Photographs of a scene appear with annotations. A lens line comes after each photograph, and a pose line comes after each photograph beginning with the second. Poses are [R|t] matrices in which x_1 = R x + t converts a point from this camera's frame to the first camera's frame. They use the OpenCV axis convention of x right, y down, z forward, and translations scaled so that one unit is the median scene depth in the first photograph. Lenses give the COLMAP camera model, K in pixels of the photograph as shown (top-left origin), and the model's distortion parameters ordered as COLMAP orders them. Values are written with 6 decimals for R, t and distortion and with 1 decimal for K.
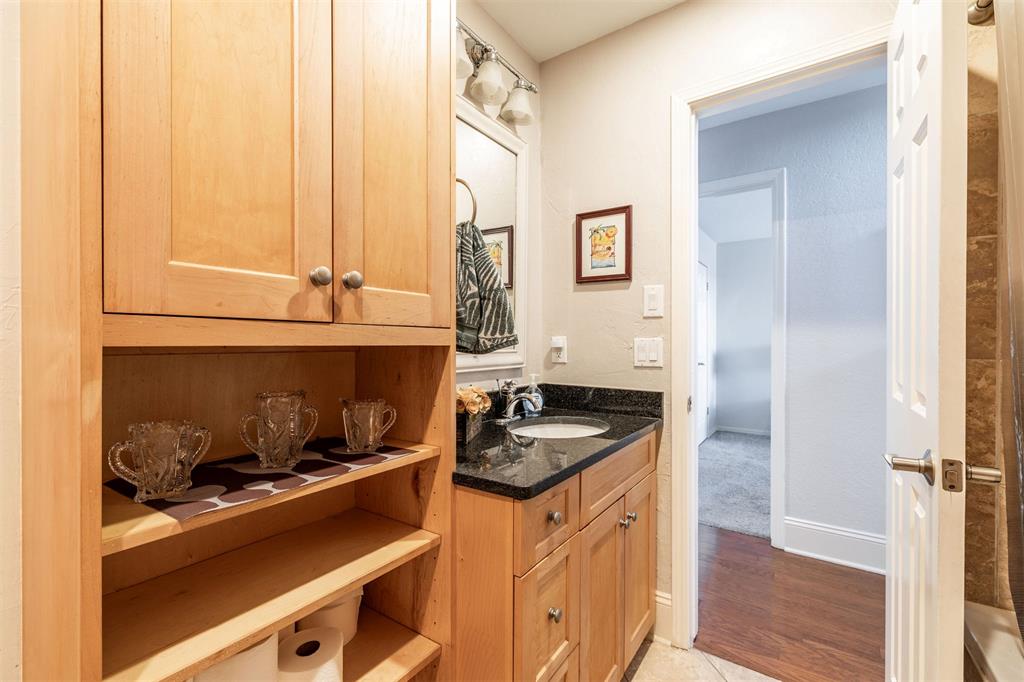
lens RADIAL K [[442.4, 0, 517.1], [0, 442.4, 344.2], [0, 0, 1]] dist [0.002233, 0.001415]
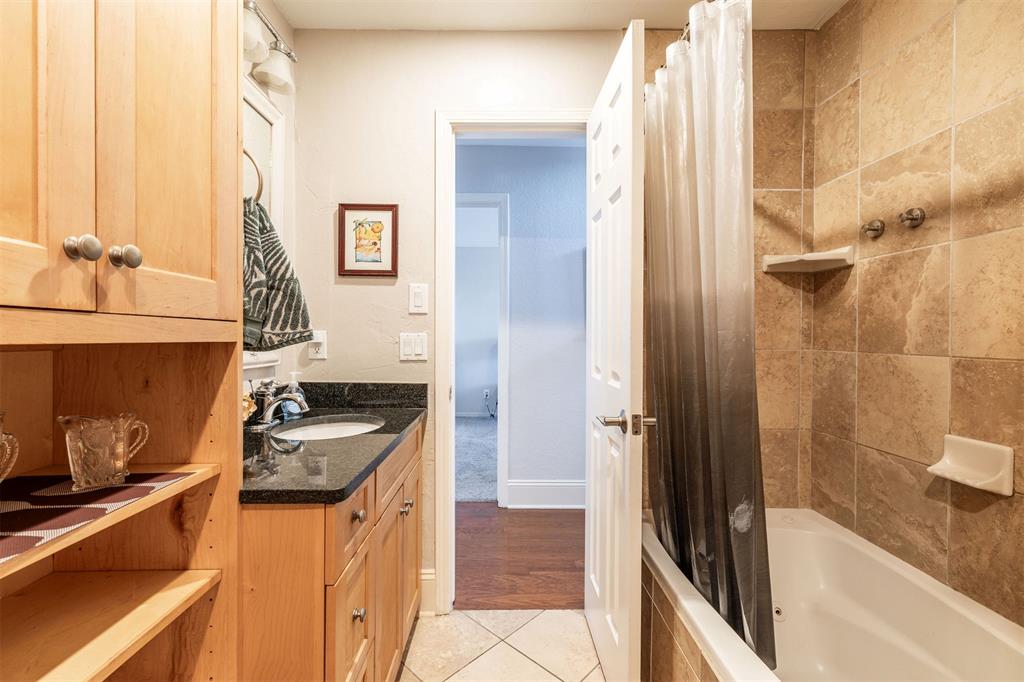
lens RADIAL K [[442.4, 0, 516.9], [0, 442.4, 337.3], [0, 0, 1]] dist [0.002233, 0.001415]
pose [[0.811517, 0.001559, 0.584327, -0.152490], [-0.000923, 0.999999, -0.001386, -0.003459], [-0.584328, 0.000585, 0.811517, -0.002764]]
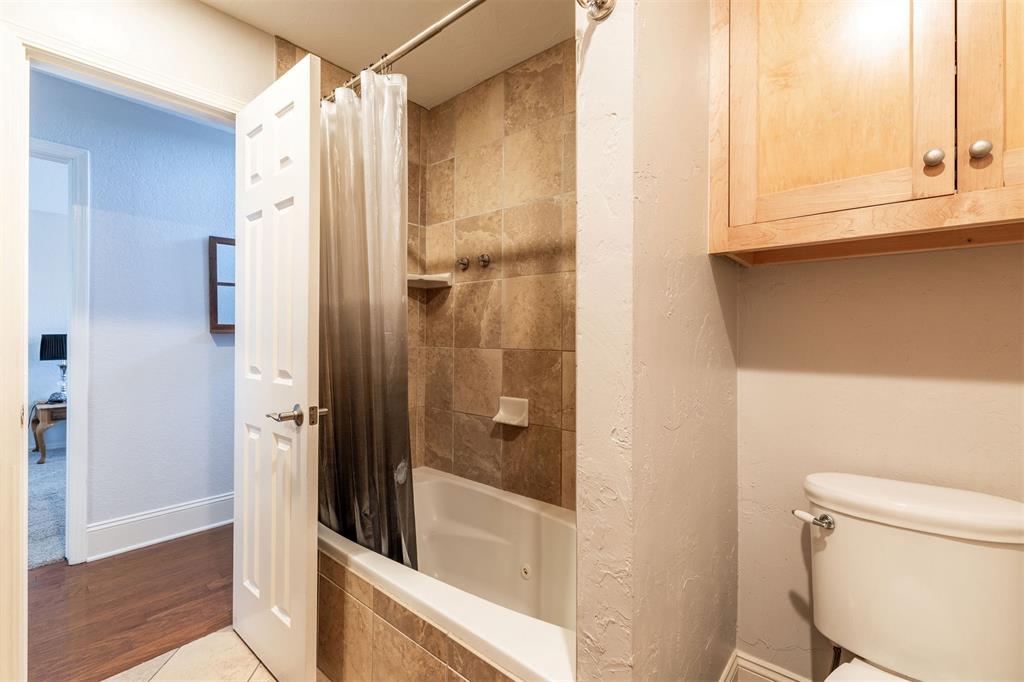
lens RADIAL K [[442.4, 0, 502.7], [0, 442.4, 335.4], [0, 0, 1]] dist [0.002233, 0.001415]
pose [[0.120379, 0.005239, 0.992714, -0.379267], [0.002625, 0.999981, -0.005595, -0.002698], [-0.992725, 0.003279, 0.120363, 0.036987]]
